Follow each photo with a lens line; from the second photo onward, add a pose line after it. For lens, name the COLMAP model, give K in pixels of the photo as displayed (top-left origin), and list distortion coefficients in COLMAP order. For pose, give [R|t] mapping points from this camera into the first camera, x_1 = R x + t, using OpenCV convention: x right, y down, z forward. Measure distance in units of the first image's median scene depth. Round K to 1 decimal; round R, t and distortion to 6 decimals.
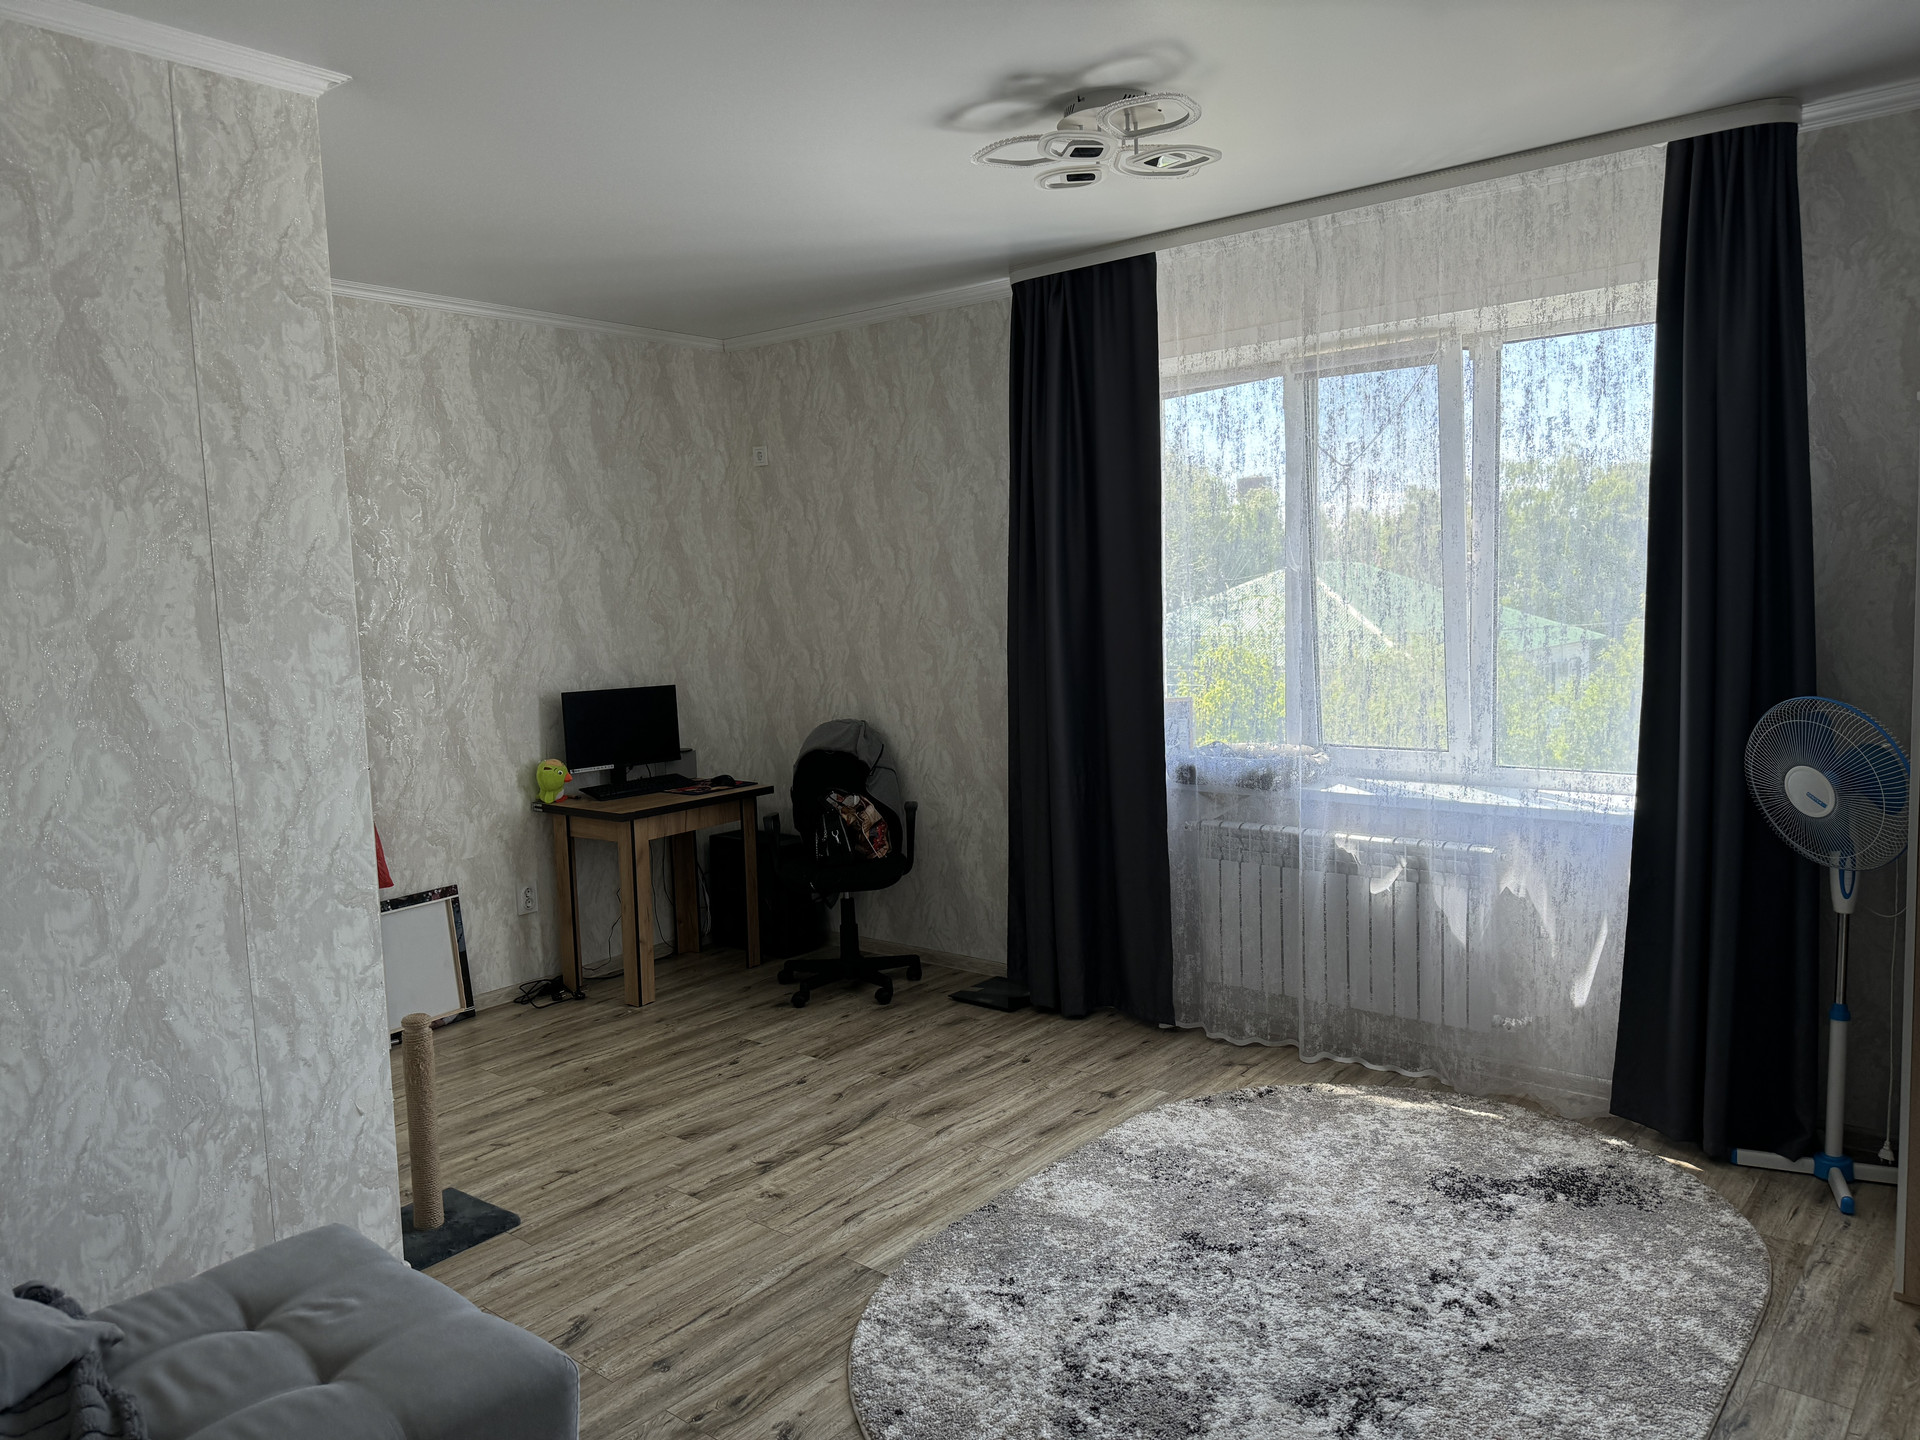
lens RADIAL K [[1331.4, 0, 974.0], [0, 1331.4, 721.3], [0, 0, 1]] dist [0.097506, -0.115057]
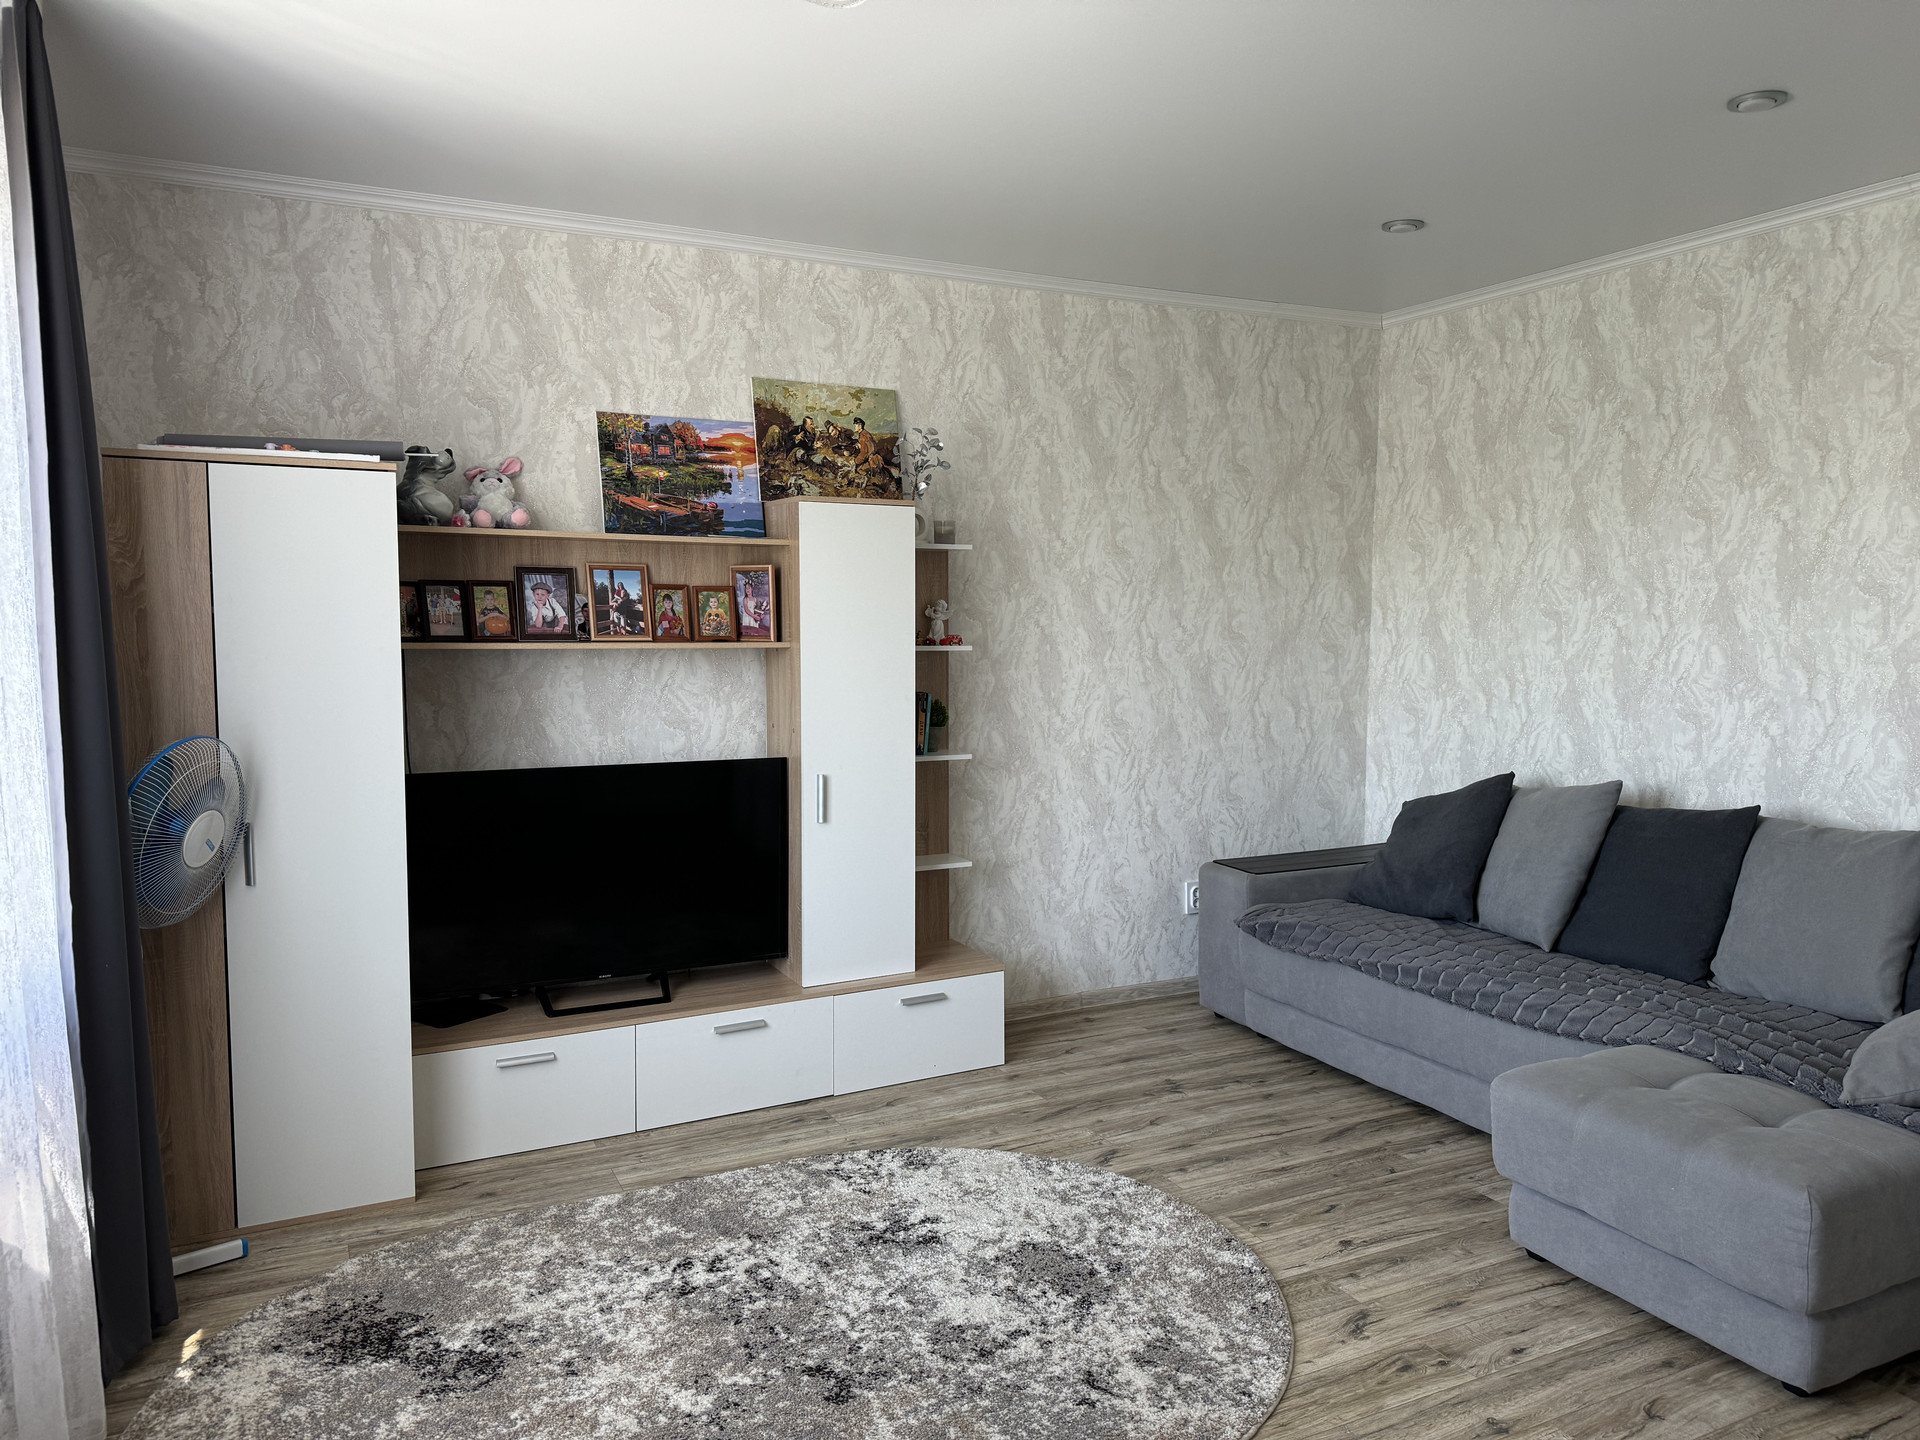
lens RADIAL K [[1351.9, 0, 960.0], [0, 1351.9, 720.0], [0, 0, 1]] dist [0.101797, -0.118041]
pose [[-0.911139, -0.001537, 0.412097, -0.245474], [0.069983, 0.984891, 0.158405, -0.143967], [-0.406114, 0.173169, -0.897265, 1.645643]]
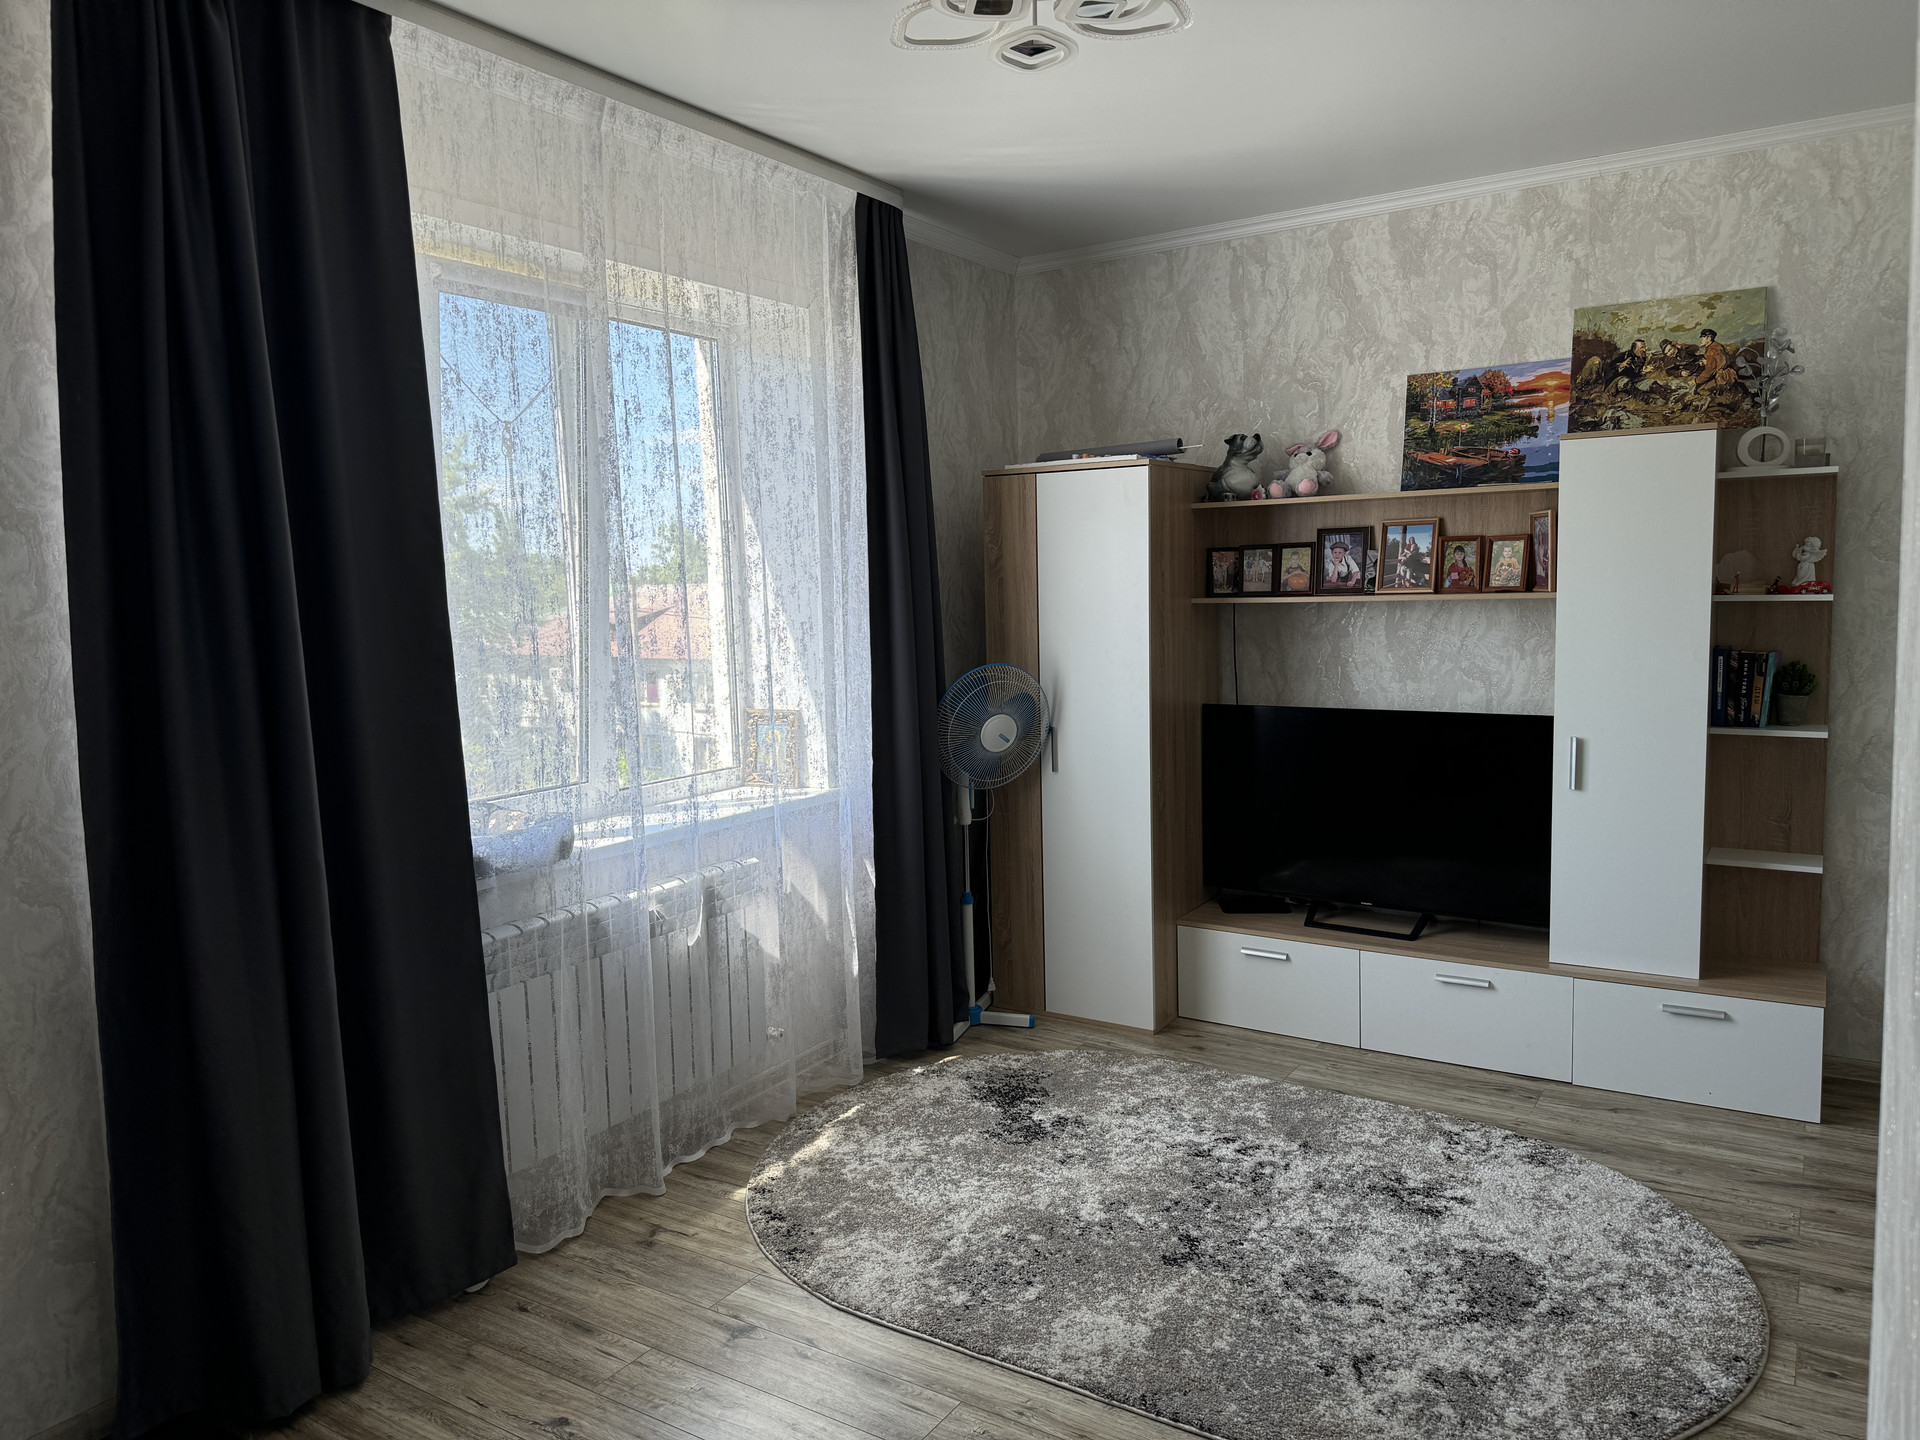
lens RADIAL K [[1331.4, 0, 974.0], [0, 1331.4, 721.3], [0, 0, 1]] dist [0.097506, -0.115057]
pose [[-0.122007, -0.067077, 0.990260, -0.710504], [0.127125, 0.988440, 0.082616, -0.074350], [-0.984354, 0.135967, -0.112069, 1.190385]]
